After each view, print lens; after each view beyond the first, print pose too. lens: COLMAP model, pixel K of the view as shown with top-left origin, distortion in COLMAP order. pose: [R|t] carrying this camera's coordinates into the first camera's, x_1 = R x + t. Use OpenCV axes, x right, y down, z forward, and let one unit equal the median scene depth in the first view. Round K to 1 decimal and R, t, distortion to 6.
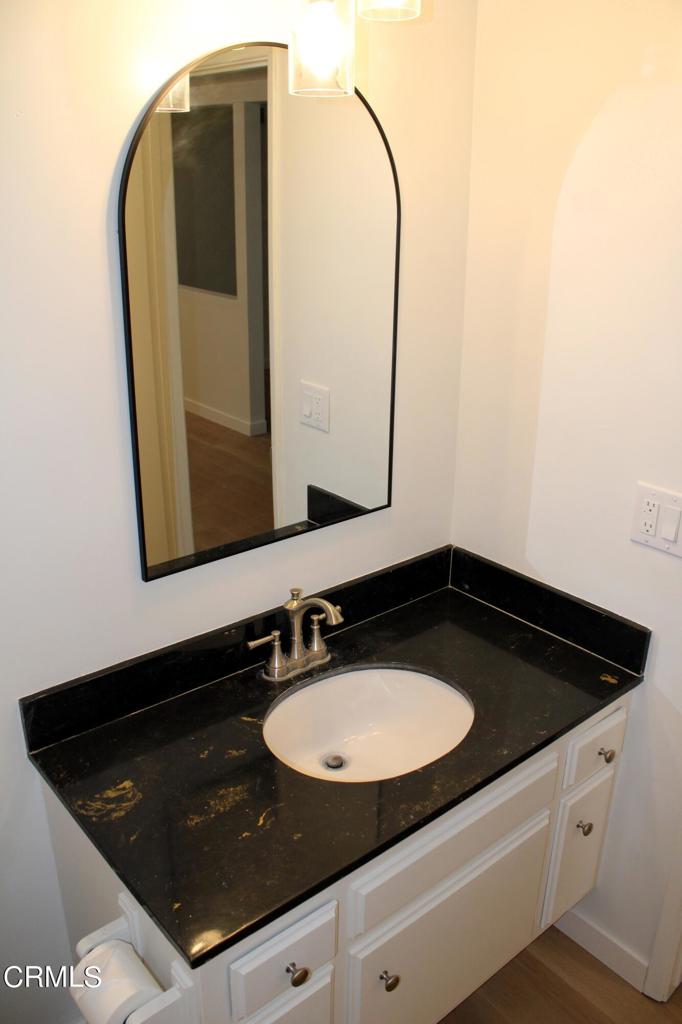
lens RADIAL K [[854.7, 0, 333.4], [0, 854.7, 504.9], [0, 0, 1]] dist [-0.149565, 0.107069]
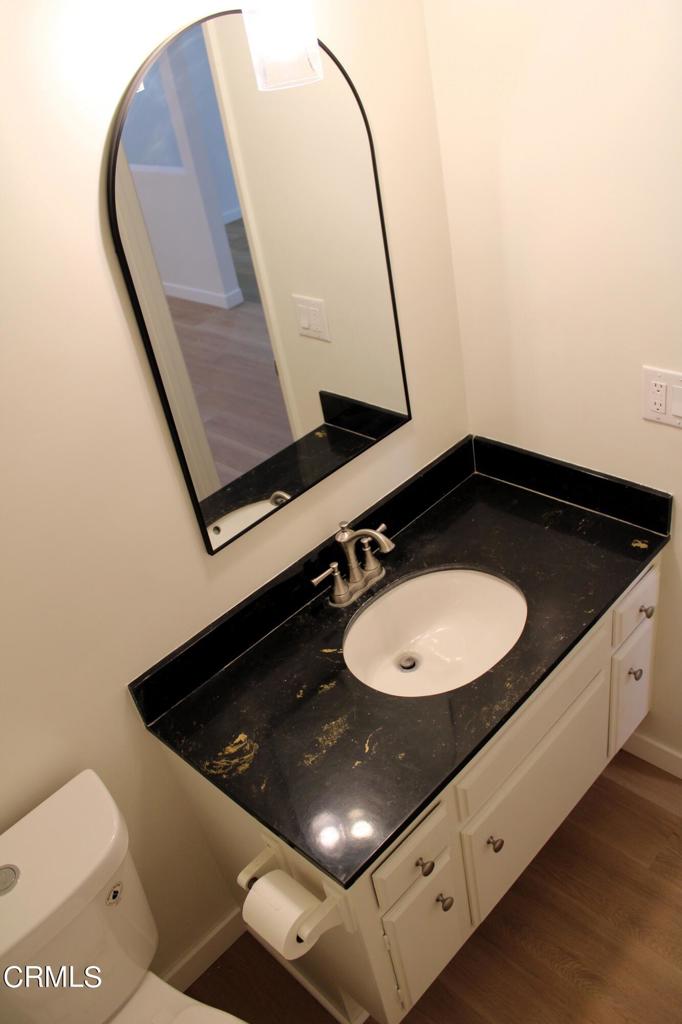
lens RADIAL K [[854.7, 0, 341.4], [0, 854.7, 510.4], [0, 0, 1]] dist [-0.149565, 0.107069]
pose [[0.979932, -0.199217, -0.006835, -0.038393], [0.196221, 0.958025, 0.209010, -0.147695], [-0.035090, -0.206157, 0.977890, -0.053281]]
